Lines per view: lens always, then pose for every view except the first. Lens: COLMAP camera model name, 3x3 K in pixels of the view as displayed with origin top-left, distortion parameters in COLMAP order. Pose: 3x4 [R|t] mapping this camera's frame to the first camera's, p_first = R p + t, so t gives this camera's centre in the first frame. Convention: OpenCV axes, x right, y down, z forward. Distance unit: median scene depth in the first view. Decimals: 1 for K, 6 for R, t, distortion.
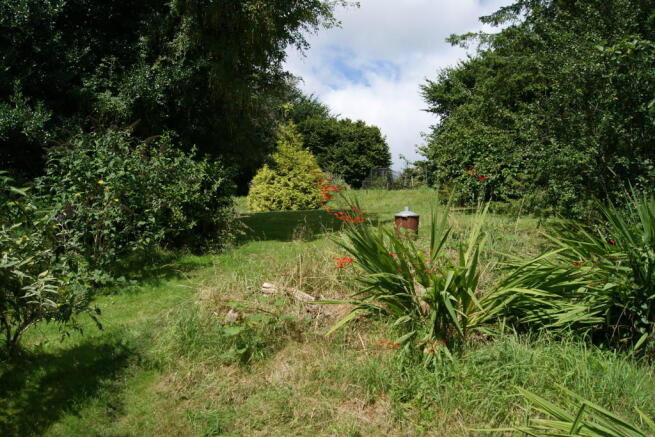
lens RADIAL K [[564.2, 0, 327.5], [0, 564.2, 218.5], [0, 0, 1]] dist [-0.002911, -0.065009]
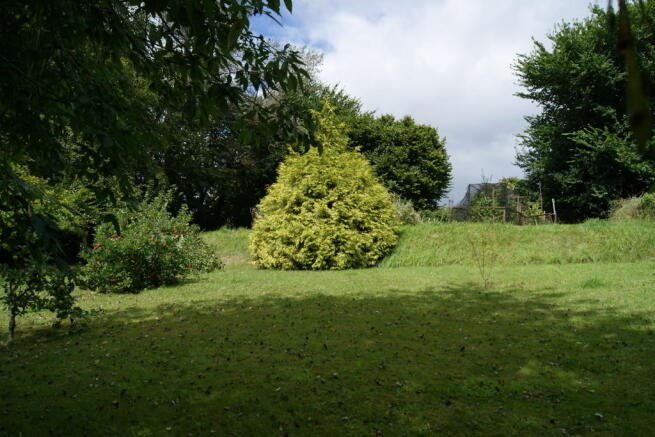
lens RADIAL K [[564.2, 0, 327.5], [0, 564.2, 218.5], [0, 0, 1]] dist [-0.002911, -0.065009]
pose [[0.999999, -0.000380, 0.001349, -0.064809], [0.000421, 0.999539, -0.030361, -0.036993], [-0.001337, 0.030361, 0.999538, 0.433043]]
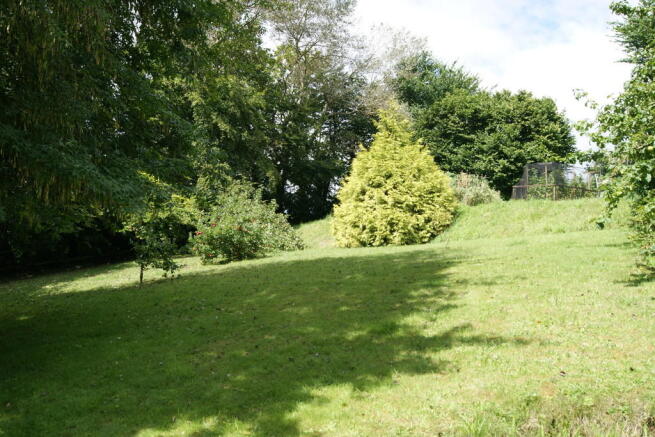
lens RADIAL K [[672.2, 0, 327.5], [0, 672.2, 218.5], [0, 0, 1]] dist [-0.001298, -0.000351]
pose [[0.960004, -0.049381, -0.275599, 0.068395], [0.046956, 0.998778, -0.015395, -0.029204], [0.276022, 0.001838, 0.961149, 0.236633]]
